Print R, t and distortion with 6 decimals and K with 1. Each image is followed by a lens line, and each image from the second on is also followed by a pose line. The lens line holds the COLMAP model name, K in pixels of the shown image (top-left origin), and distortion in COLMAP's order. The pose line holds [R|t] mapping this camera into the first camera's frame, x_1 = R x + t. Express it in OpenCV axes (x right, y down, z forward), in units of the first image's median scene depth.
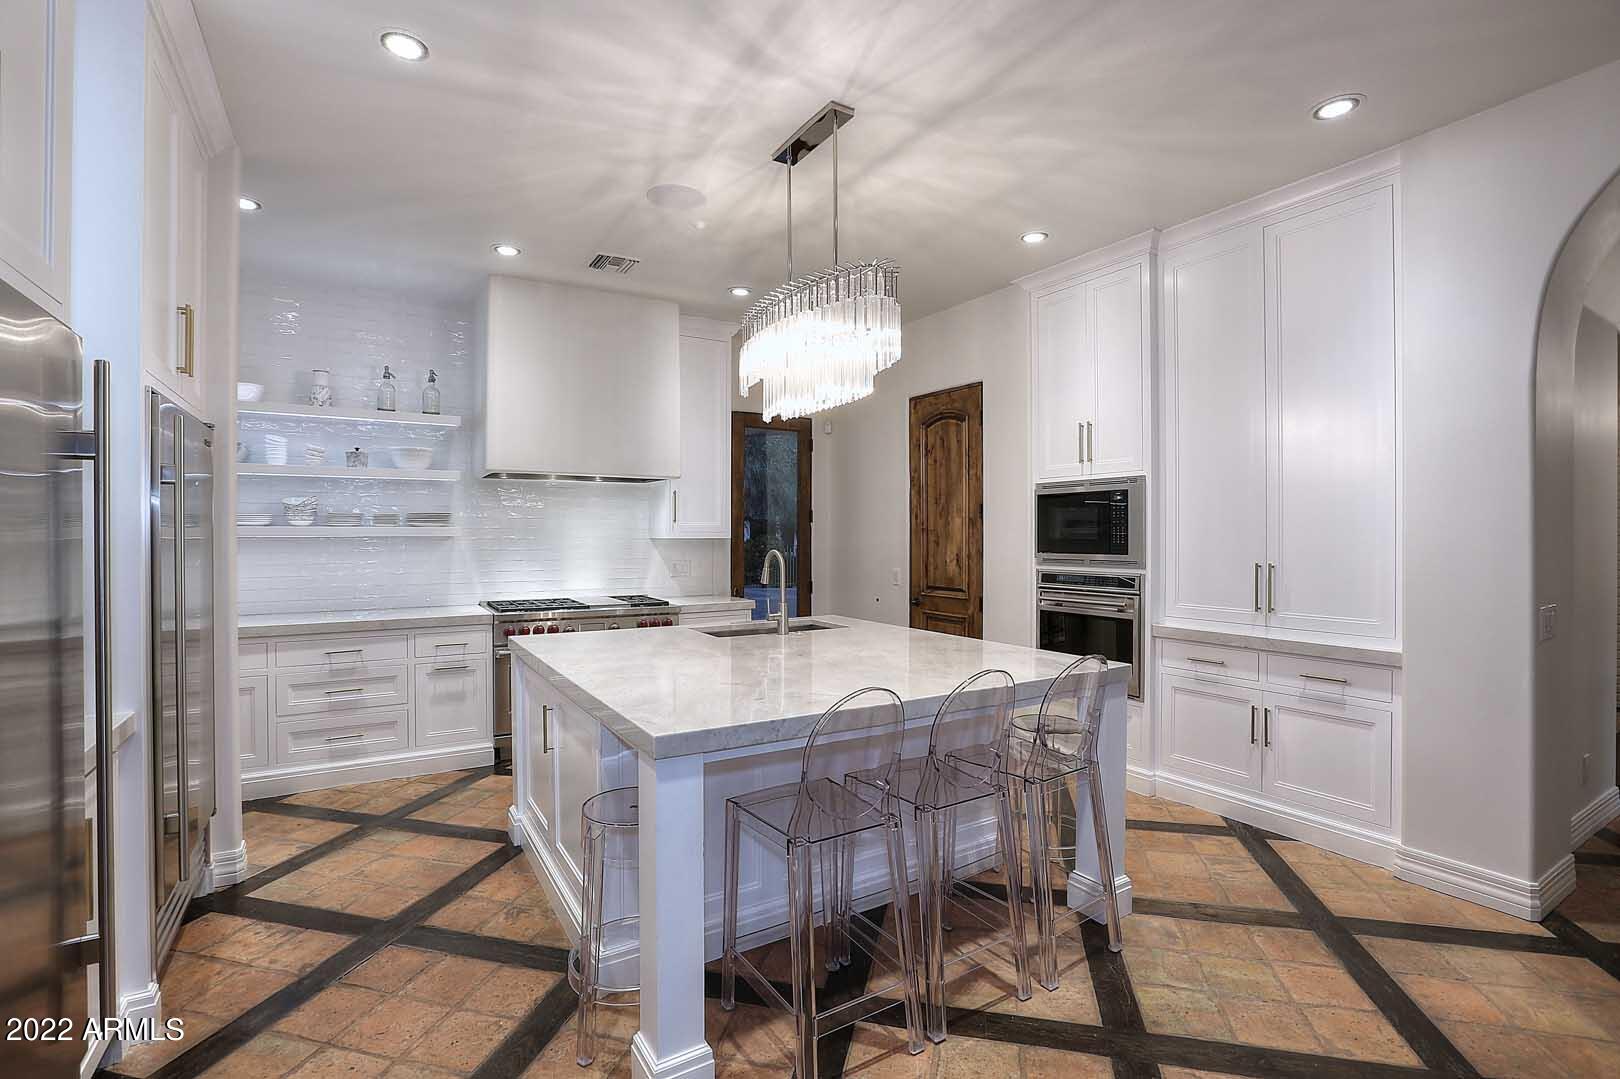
lens RADIAL K [[744.8, 0, 807.5], [0, 744.8, 538.1], [0, 0, 1]] dist [-0.024530, 0.001812]
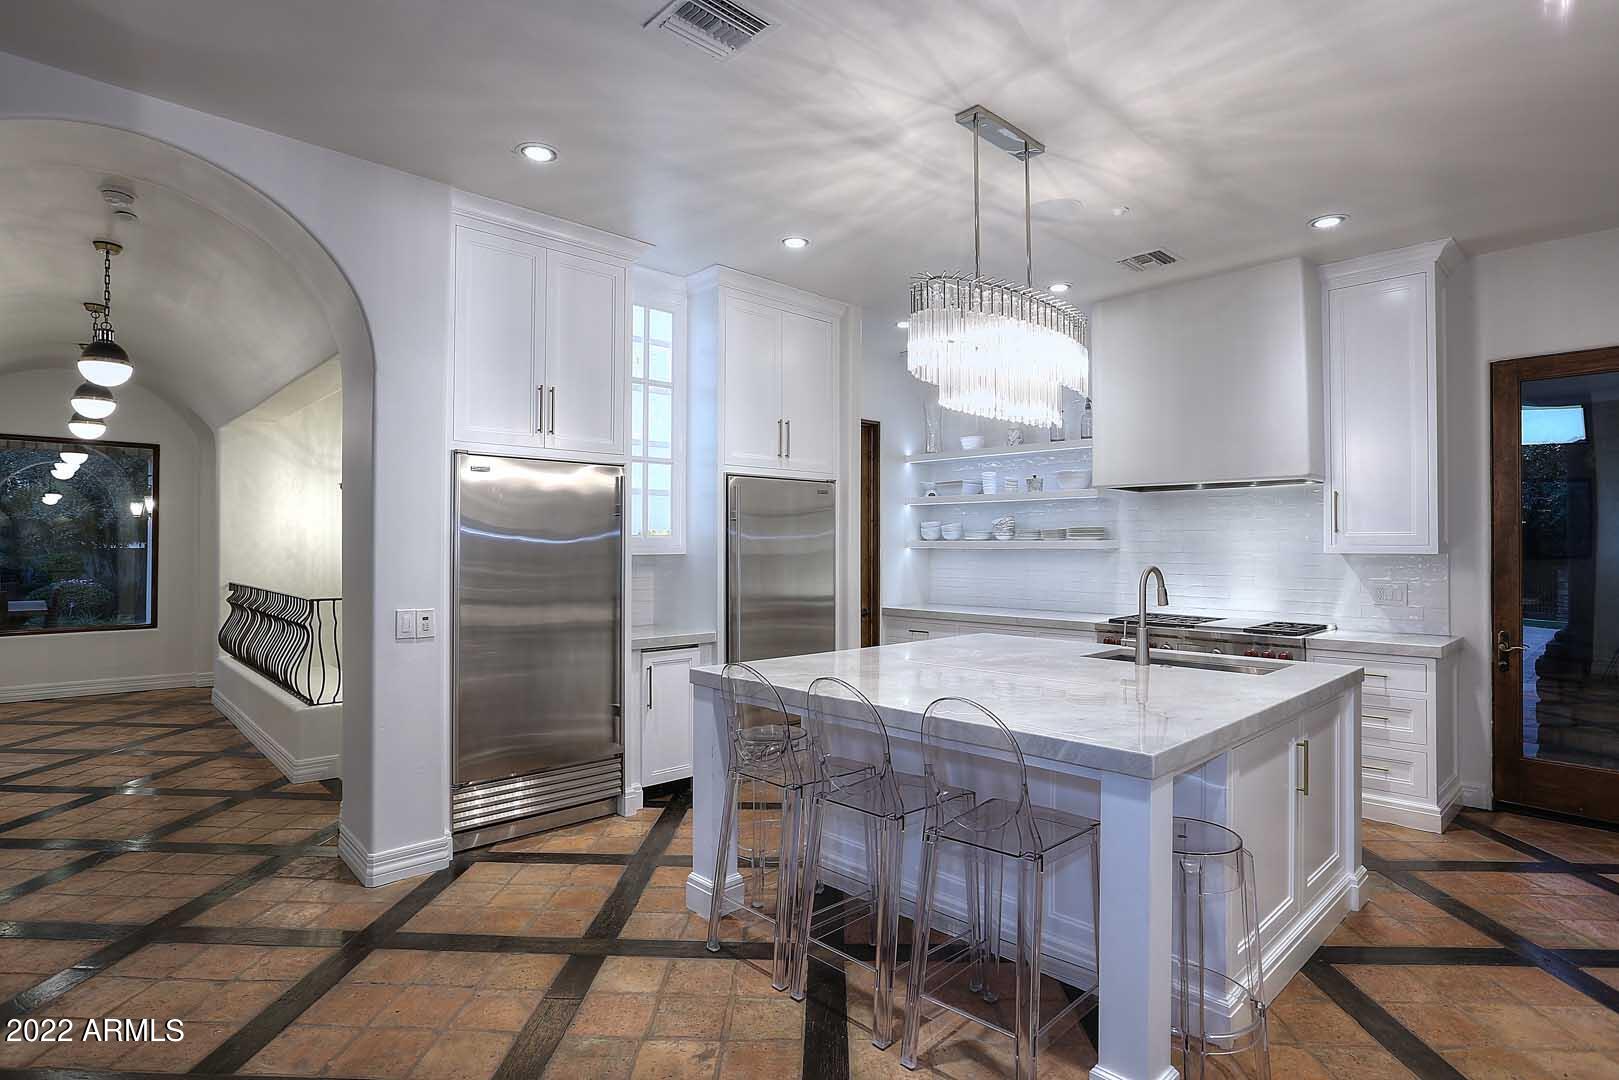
lens RADIAL K [[824.7, 0, 806.5], [0, 824.7, 539.8], [0, 0, 1]] dist [-0.000844, 0.000186]
pose [[0.216713, -0.004645, -0.976224, 0.829486], [-0.009594, 0.999930, -0.006887, -0.003533], [0.976188, 0.010859, 0.216653, 0.434586]]
